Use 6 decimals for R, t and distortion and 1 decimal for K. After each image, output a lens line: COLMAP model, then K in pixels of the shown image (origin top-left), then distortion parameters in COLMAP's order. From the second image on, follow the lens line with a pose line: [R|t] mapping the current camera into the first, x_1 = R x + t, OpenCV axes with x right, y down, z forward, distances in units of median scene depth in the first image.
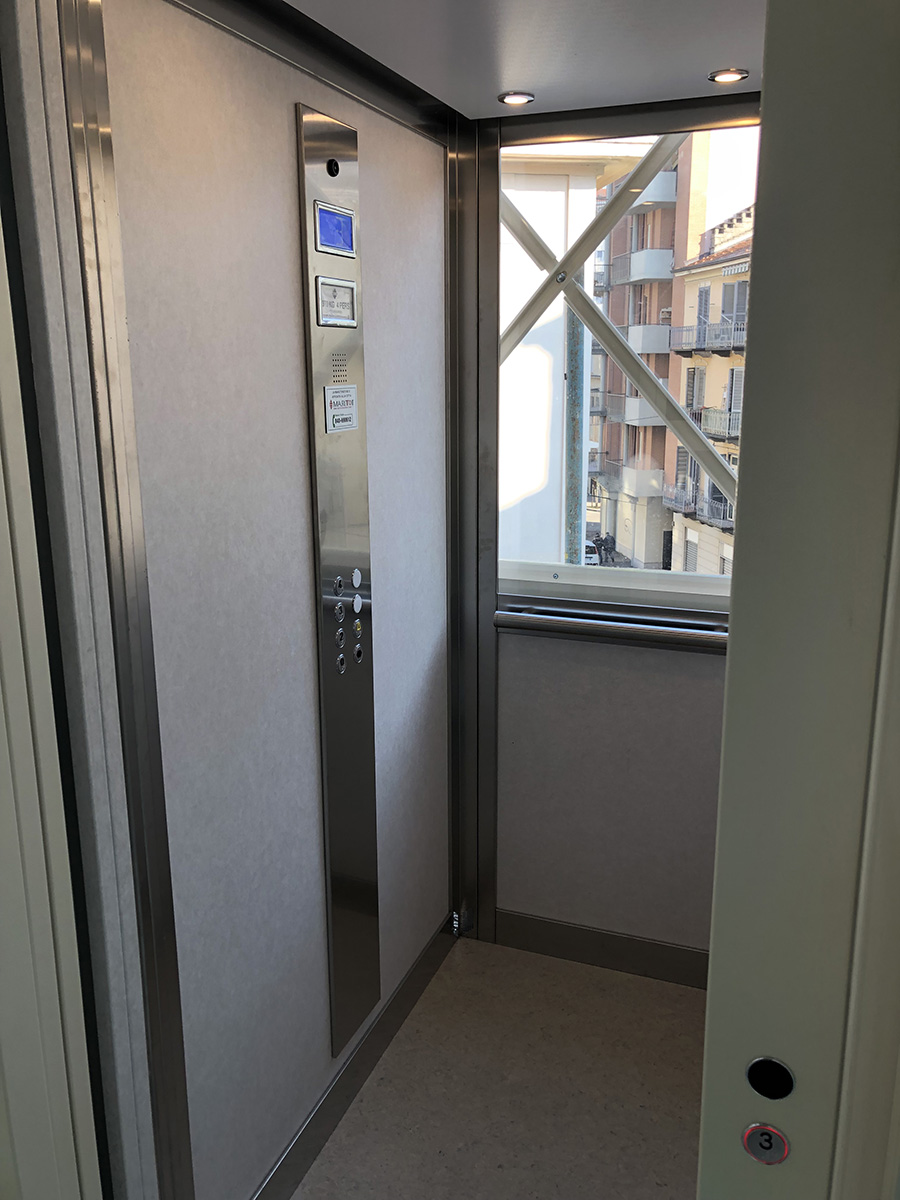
lens RADIAL K [[984.5, 0, 453.6], [0, 984.5, 591.0], [0, 0, 1]] dist [-0.014922, 0.050187]
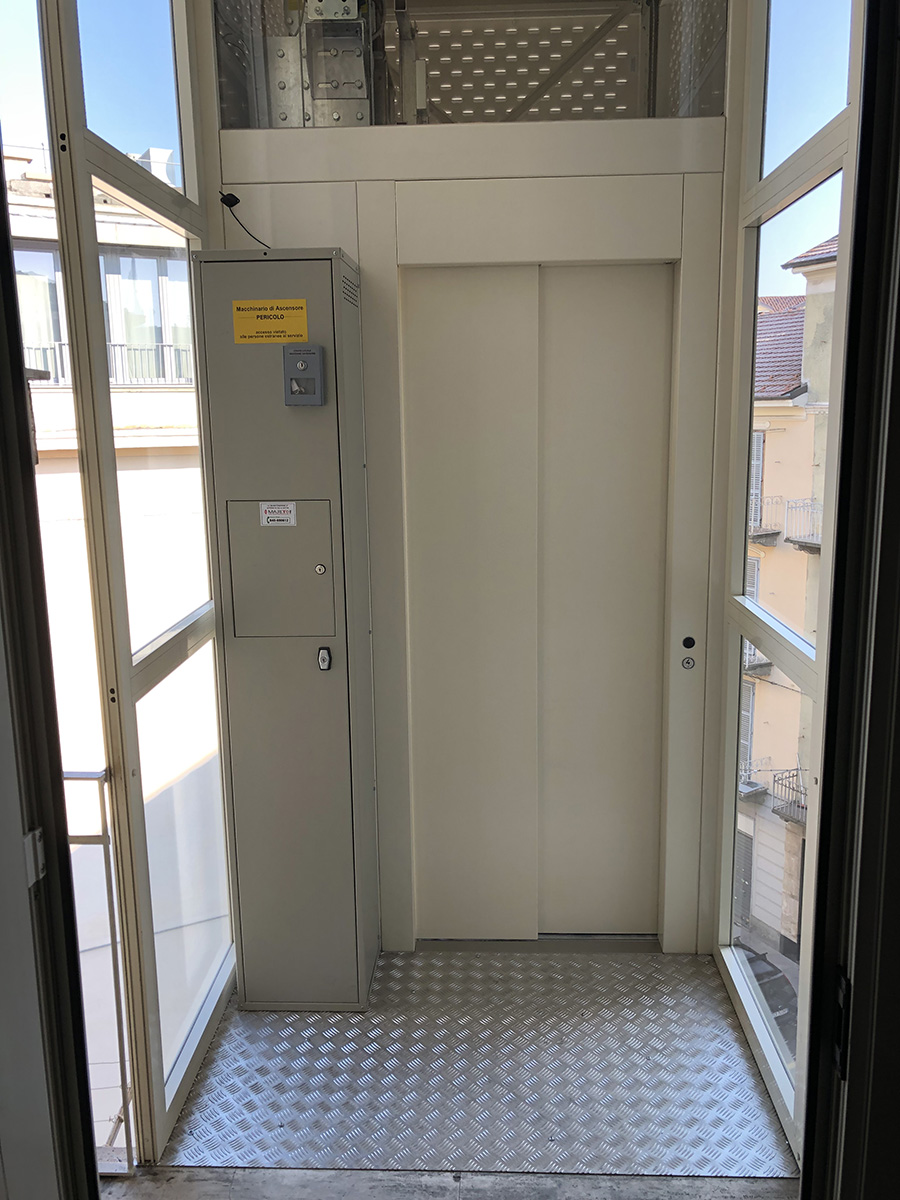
lens RADIAL K [[984.5, 0, 455.5], [0, 984.5, 599.8], [0, 0, 1]] dist [-0.014922, 0.050187]
pose [[0.946852, -0.068904, 0.314204, -0.620452], [0.083569, 0.995941, -0.033425, 0.145972], [-0.310626, 0.057907, 0.948767, -0.837027]]
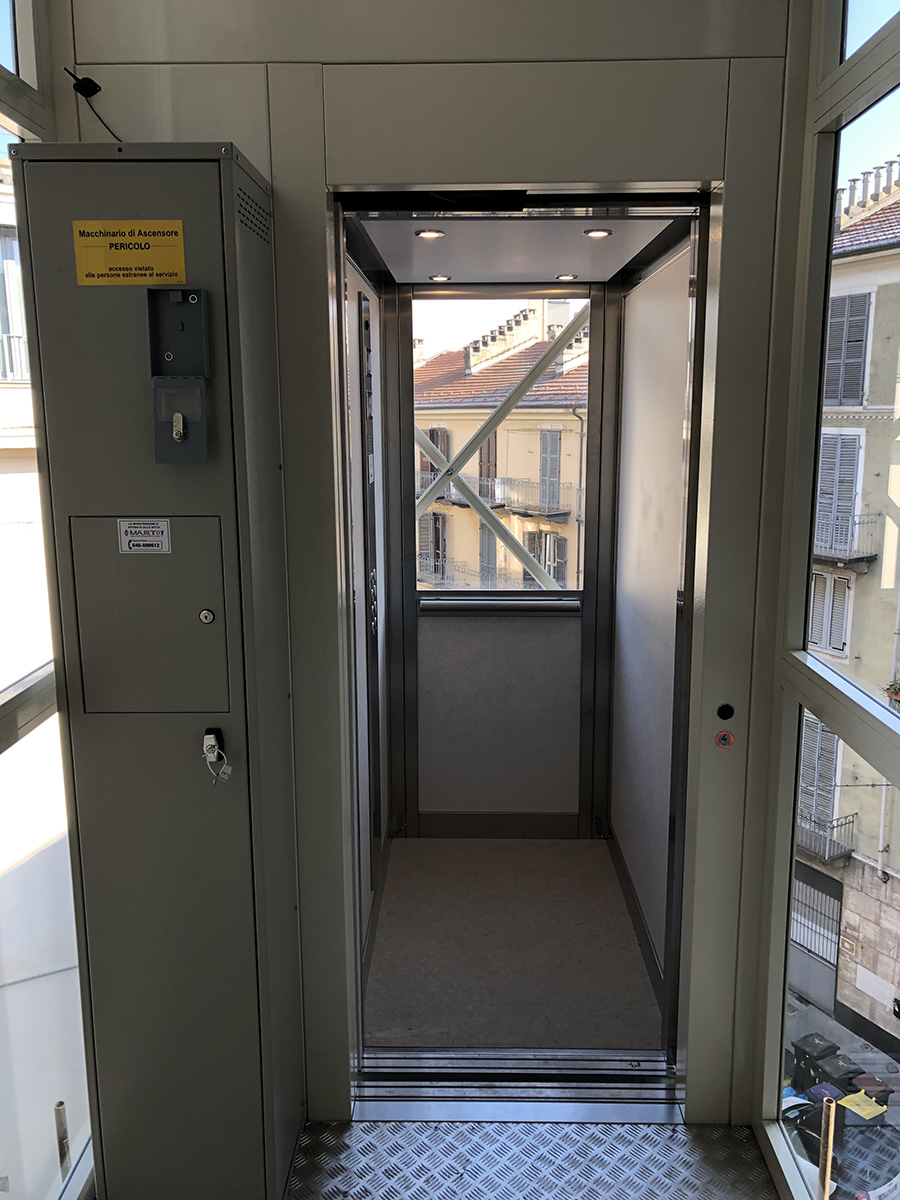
lens RADIAL K [[984.5, 0, 453.9], [0, 984.5, 603.0], [0, 0, 1]] dist [-0.014922, 0.050187]
pose [[0.939043, -0.065017, 0.337595, -0.476144], [0.079961, 0.996330, -0.030536, 0.083852], [-0.334371, 0.055669, 0.940796, -0.487765]]
